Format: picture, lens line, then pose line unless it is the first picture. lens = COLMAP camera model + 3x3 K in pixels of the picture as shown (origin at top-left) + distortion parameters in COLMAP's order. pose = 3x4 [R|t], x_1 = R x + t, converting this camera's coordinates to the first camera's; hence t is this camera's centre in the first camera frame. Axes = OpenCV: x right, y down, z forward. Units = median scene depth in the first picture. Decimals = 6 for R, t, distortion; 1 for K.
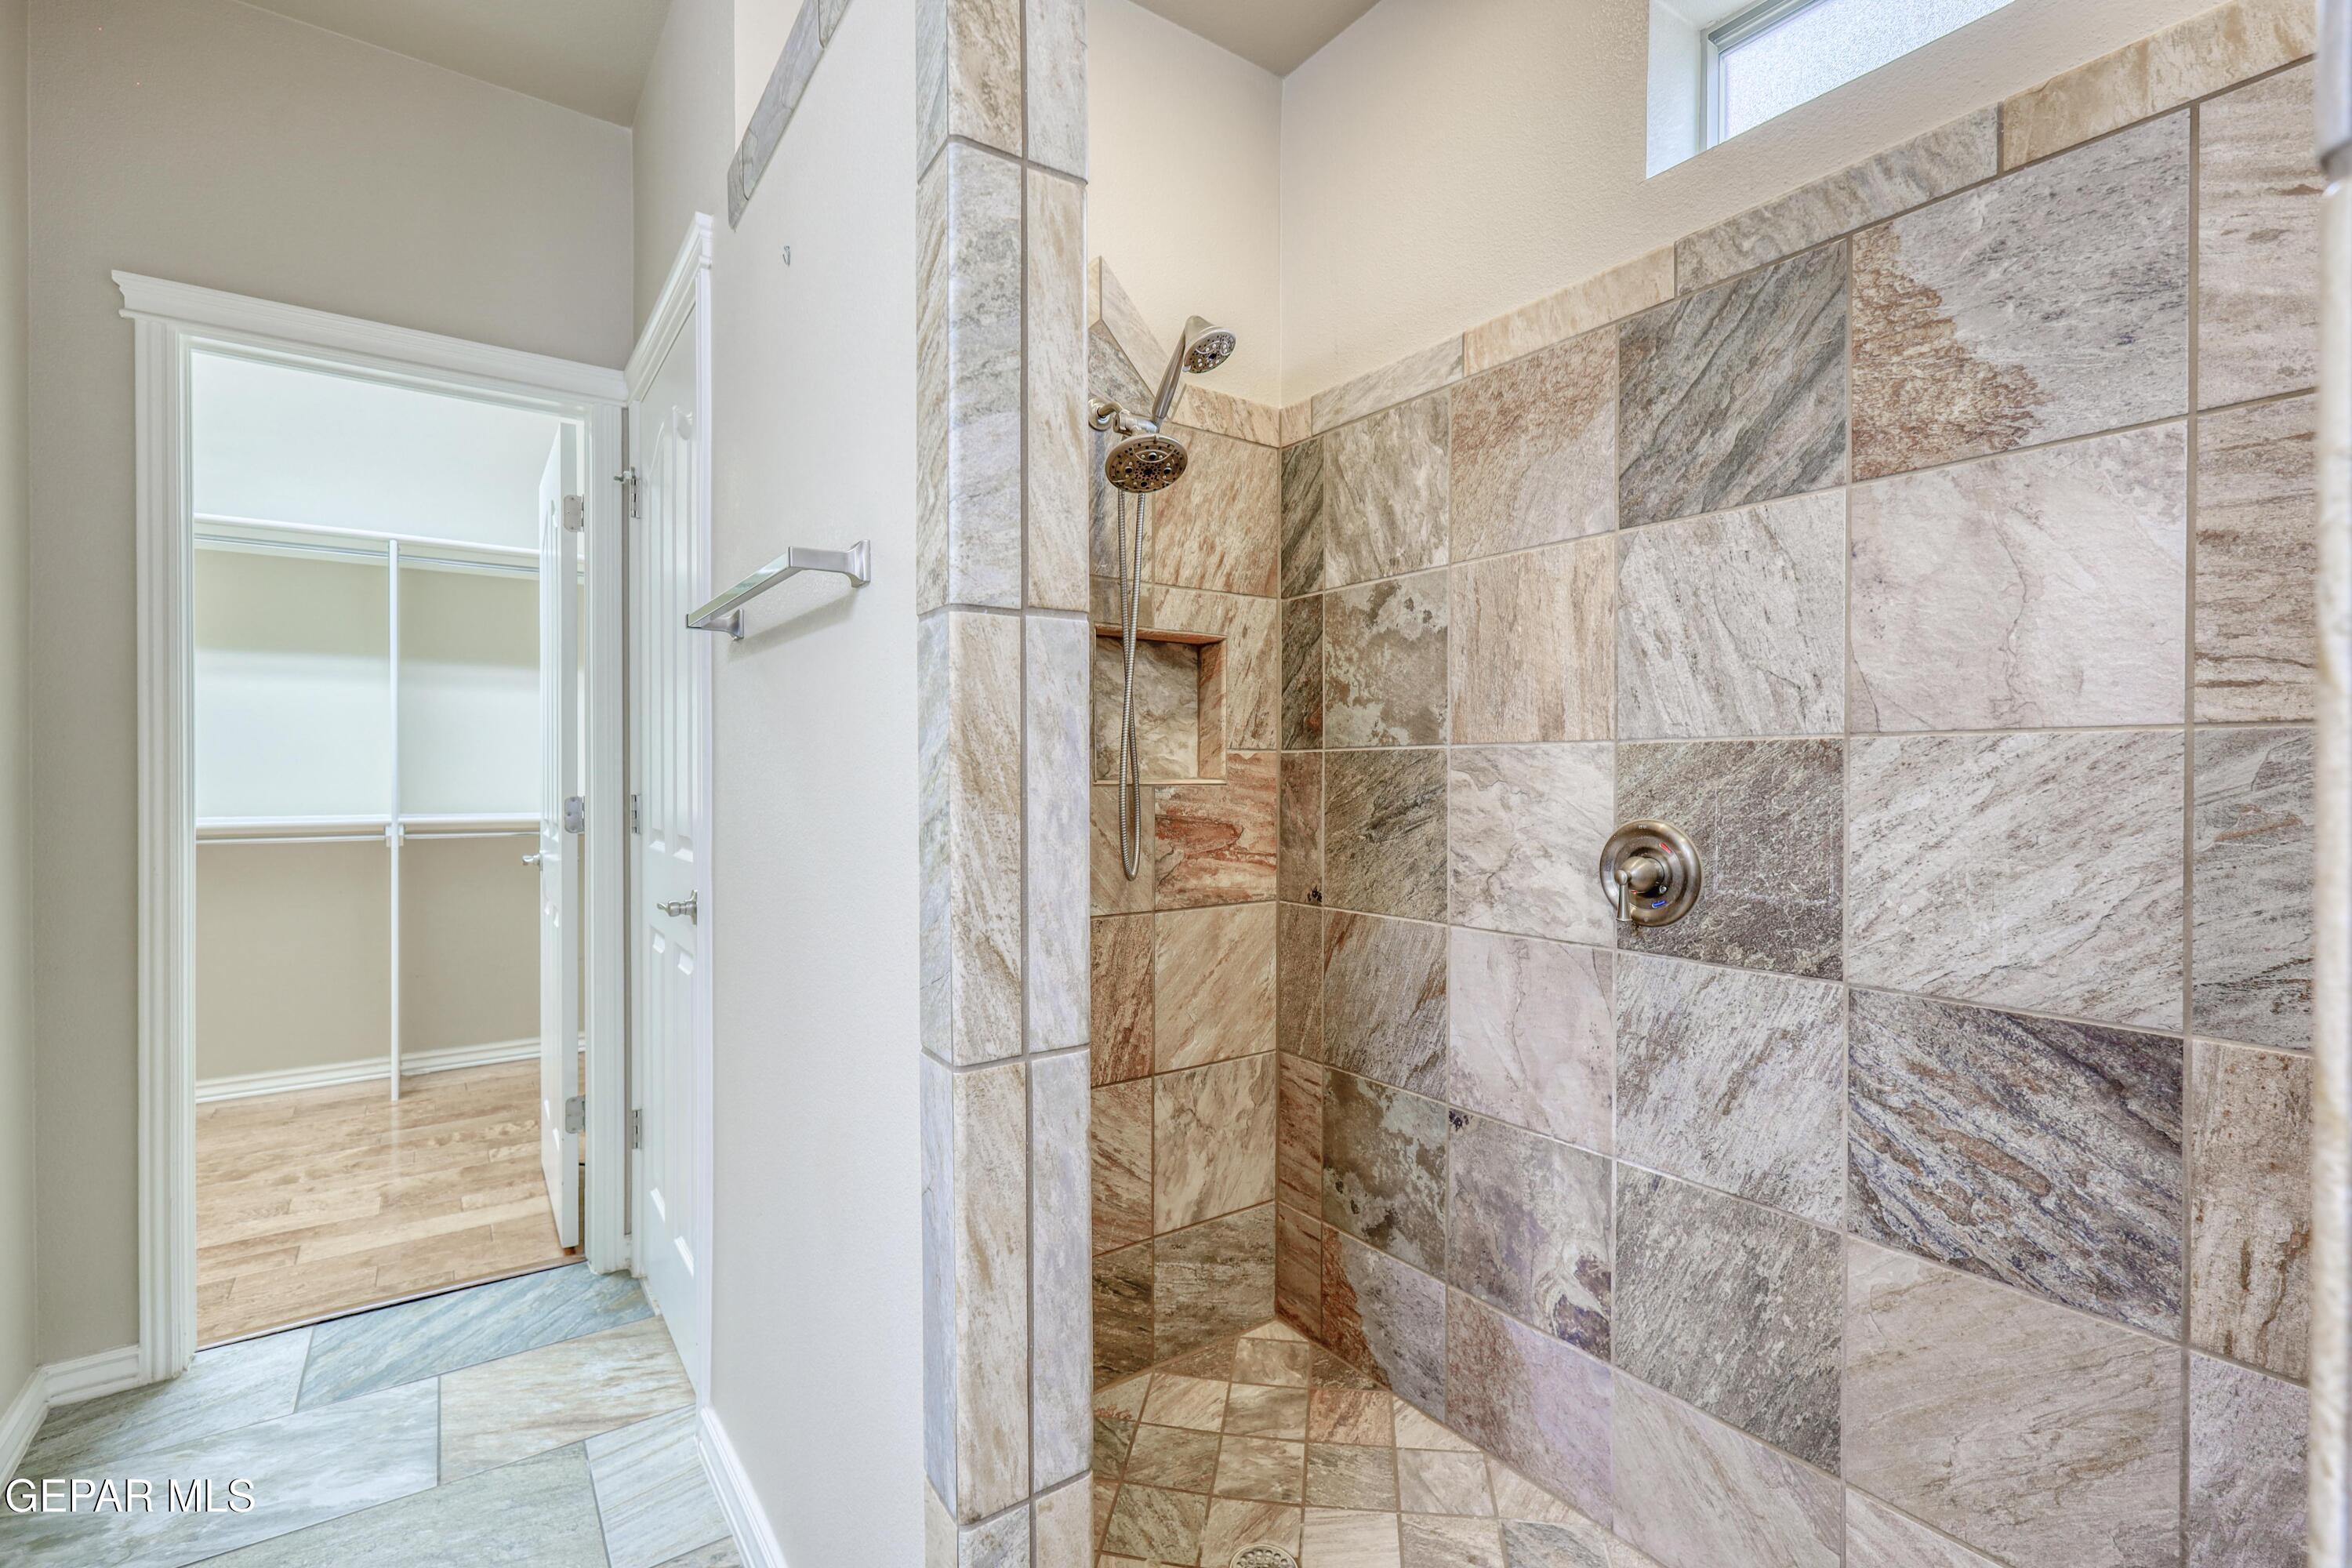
lens RADIAL K [[1029.6, 0, 1172.7], [0, 1029.6, 767.7], [0, 0, 1]] dist [0.001857, 0.000034]
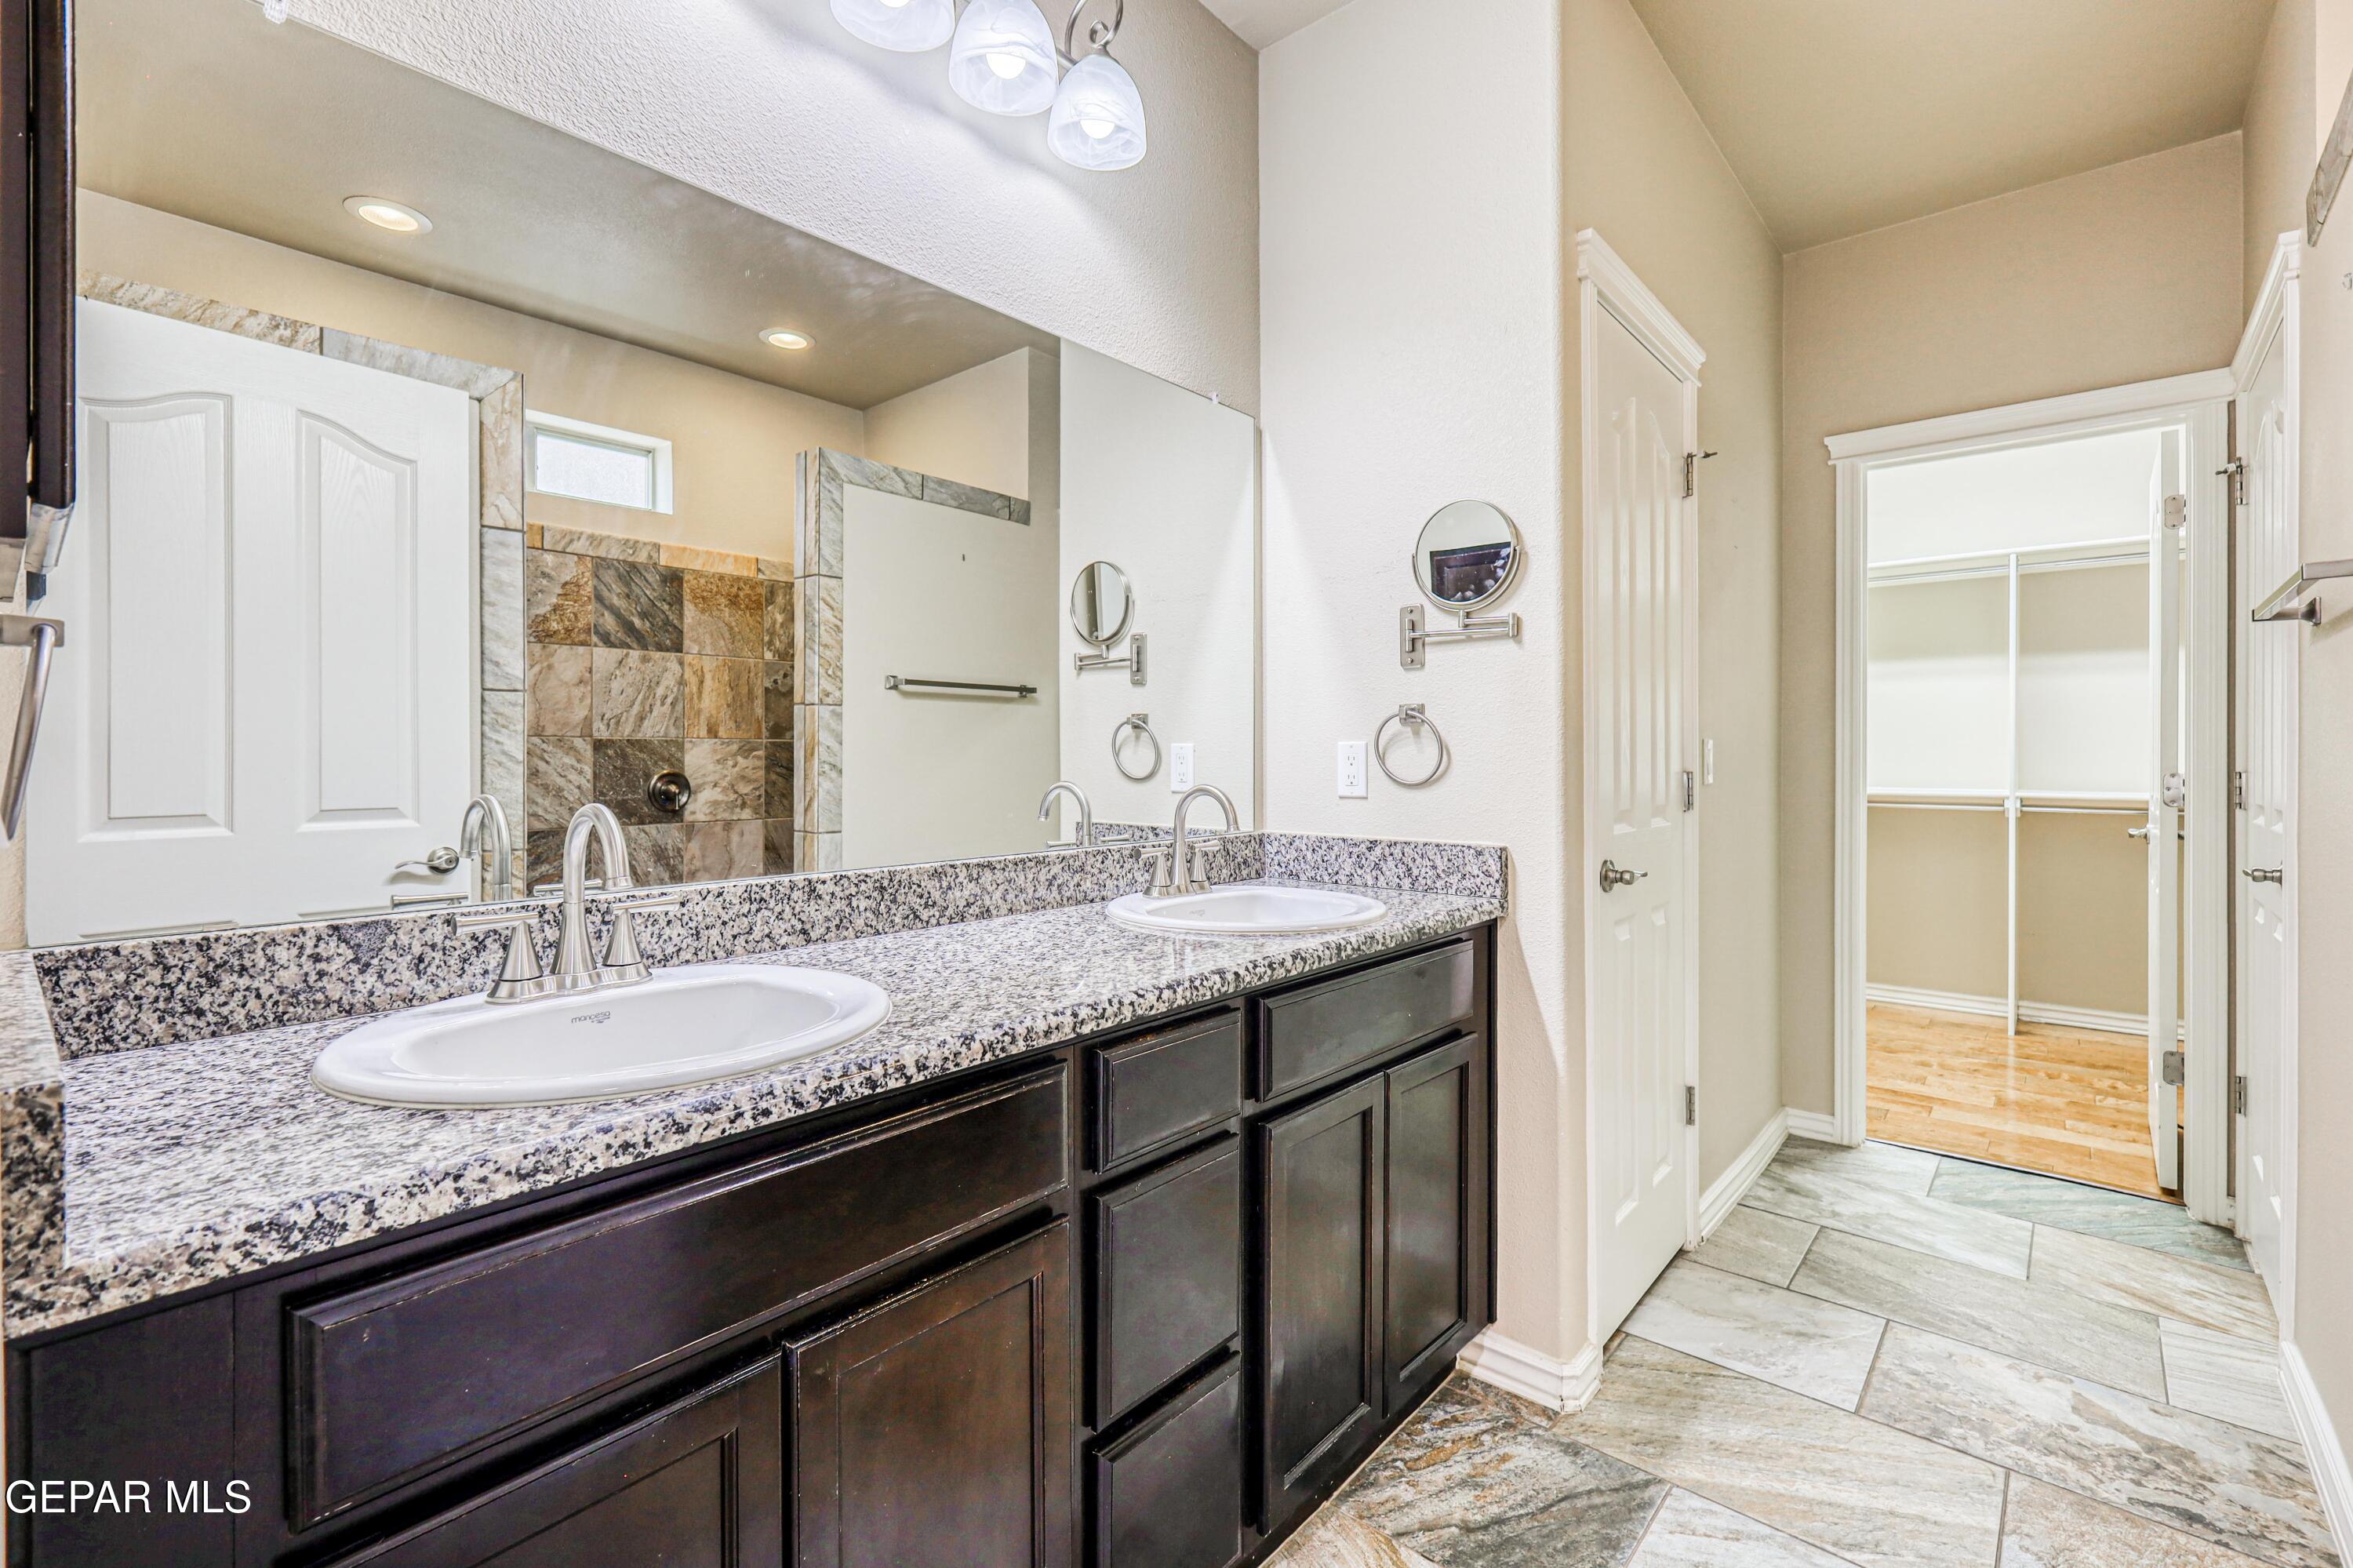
lens RADIAL K [[1030.1, 0, 1173.2], [0, 1030.1, 767.7], [0, 0, 1]] dist [0.001857, 0.000034]
pose [[0.226911, 0.011916, -0.973843, 0.247595], [0.002479, 0.999915, 0.012813, 0.006187], [0.973912, -0.005322, 0.226862, -0.282726]]
